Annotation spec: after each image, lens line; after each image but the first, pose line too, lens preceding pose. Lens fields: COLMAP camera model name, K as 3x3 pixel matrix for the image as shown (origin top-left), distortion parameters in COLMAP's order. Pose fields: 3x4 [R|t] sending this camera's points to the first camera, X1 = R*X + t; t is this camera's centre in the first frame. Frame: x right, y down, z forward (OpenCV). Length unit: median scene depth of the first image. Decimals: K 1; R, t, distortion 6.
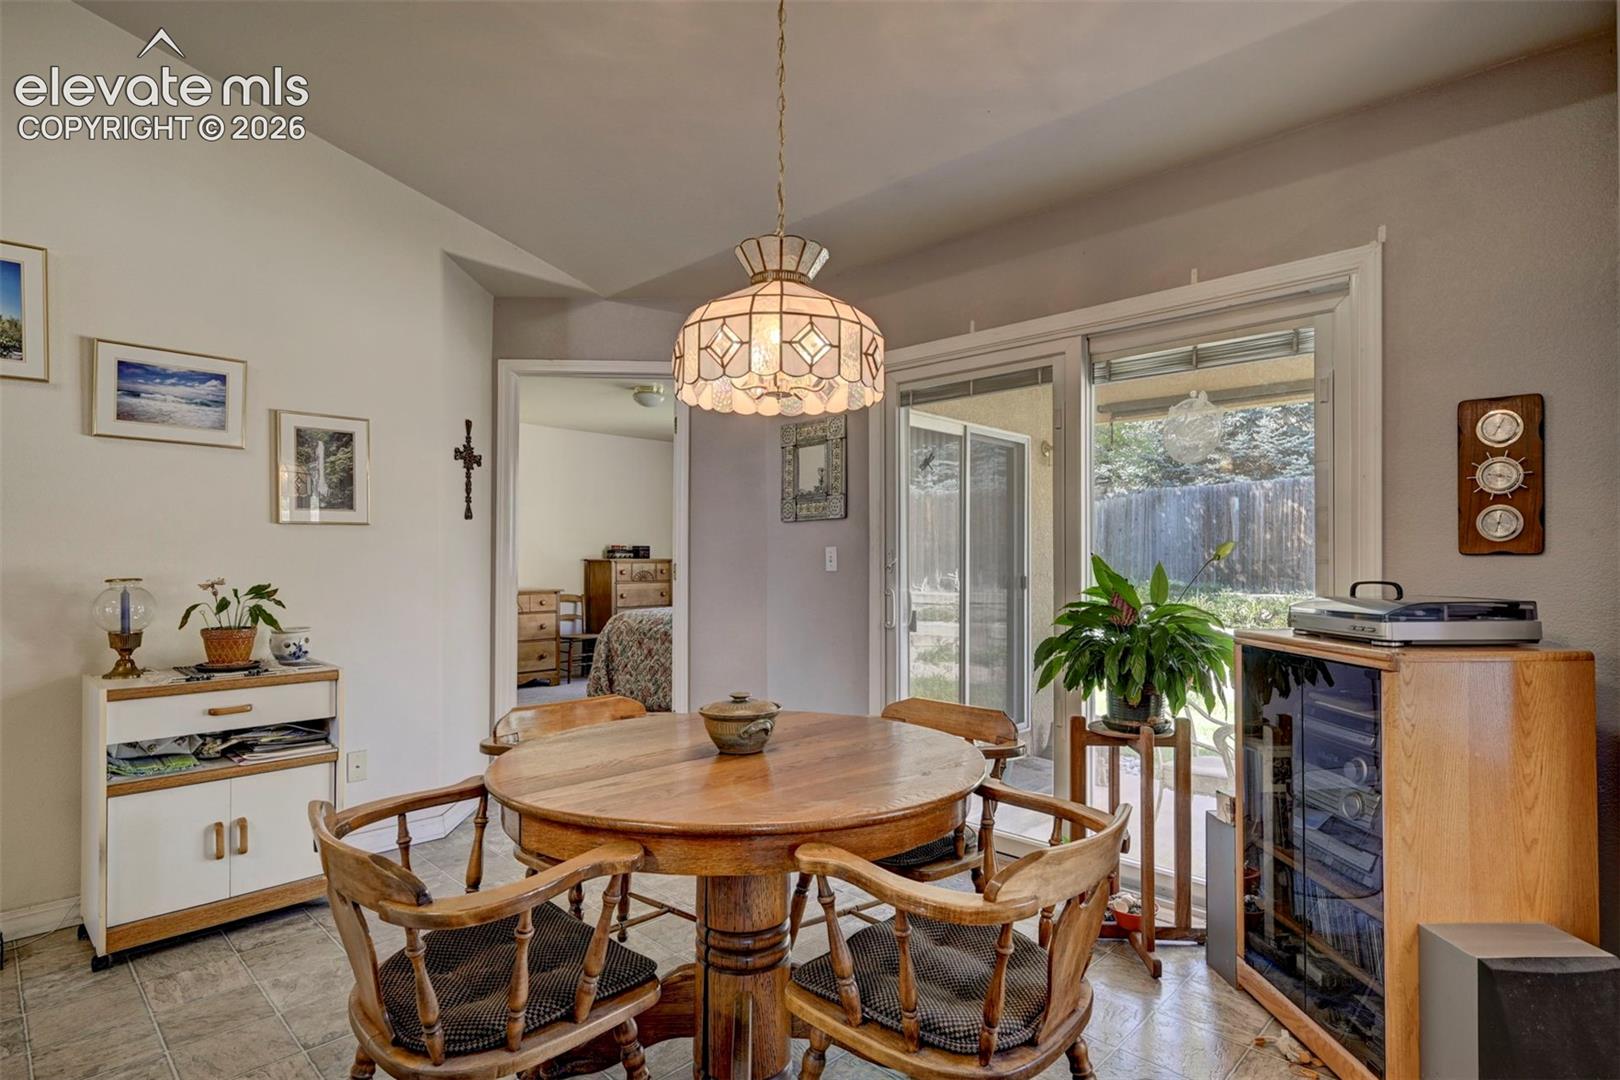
lens RADIAL K [[865.3, 0, 804.3], [0, 865.3, 548.5], [0, 0, 1]] dist [0.001457, -0.000373]
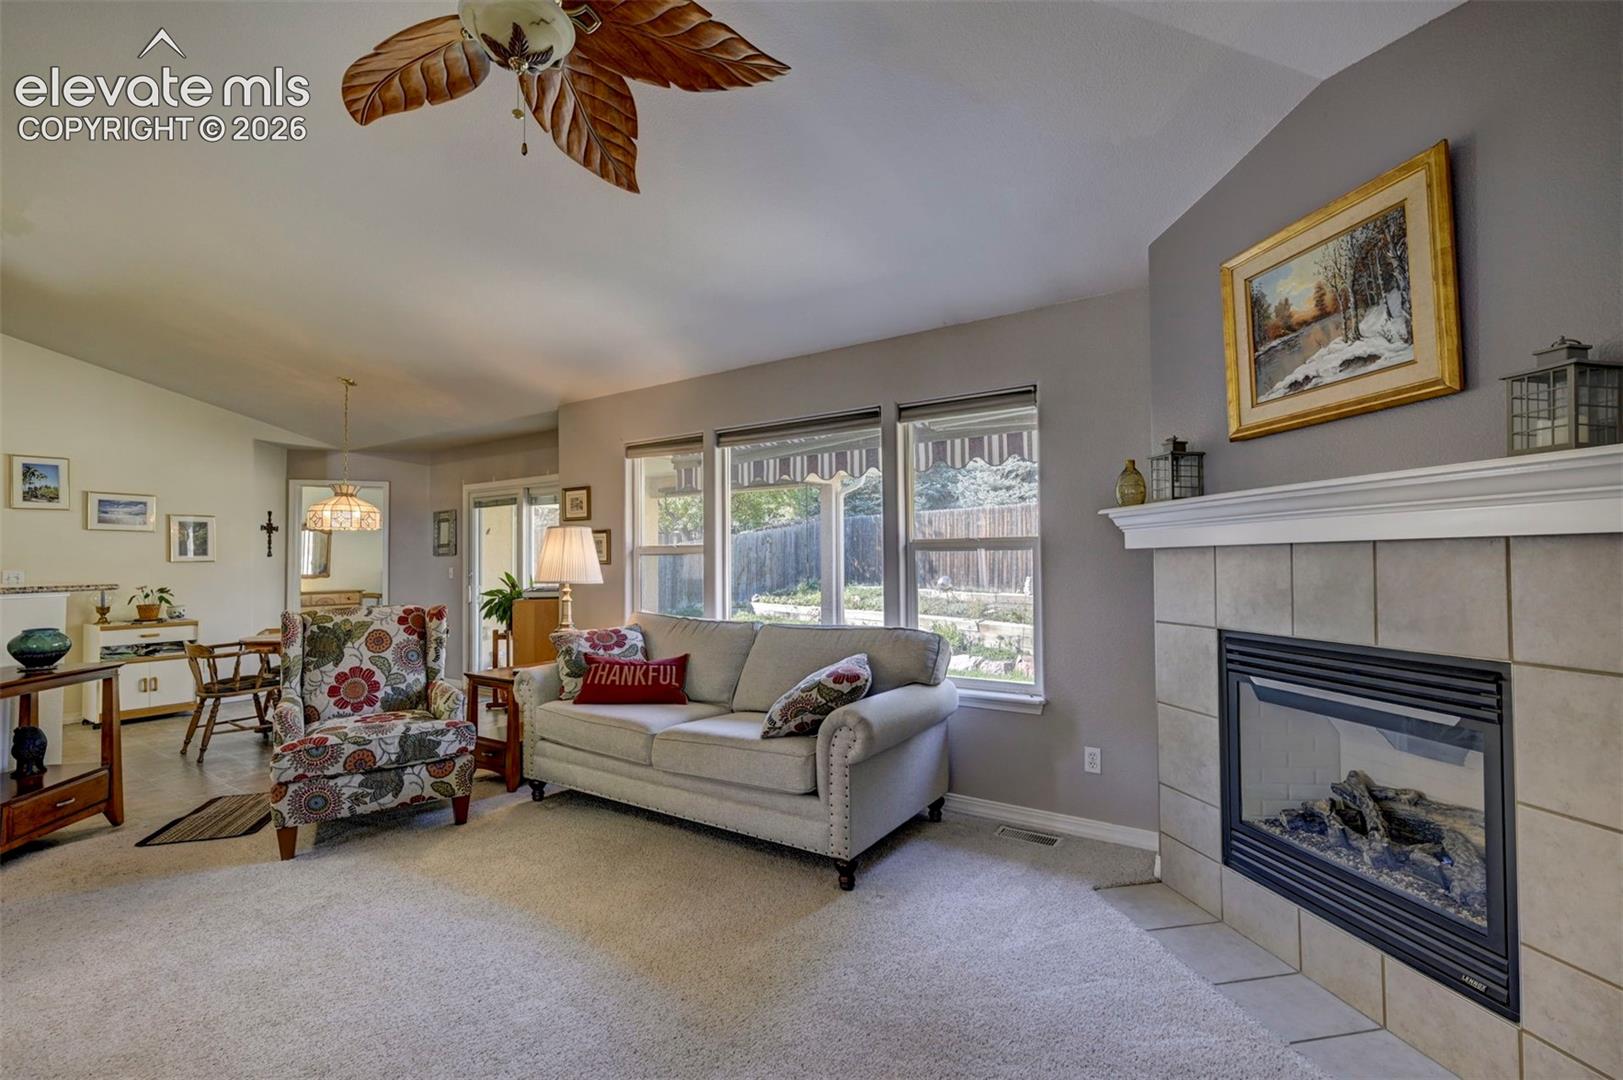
lens RADIAL K [[714.7, 0, 801.9], [0, 714.7, 544.4], [0, 0, 1]] dist [0.001725, -0.001221]
pose [[0.982976, -0.004459, 0.183678, 0.831172], [0.007047, 0.999885, -0.013437, -0.044157], [-0.183597, 0.014503, 0.982895, -1.410036]]
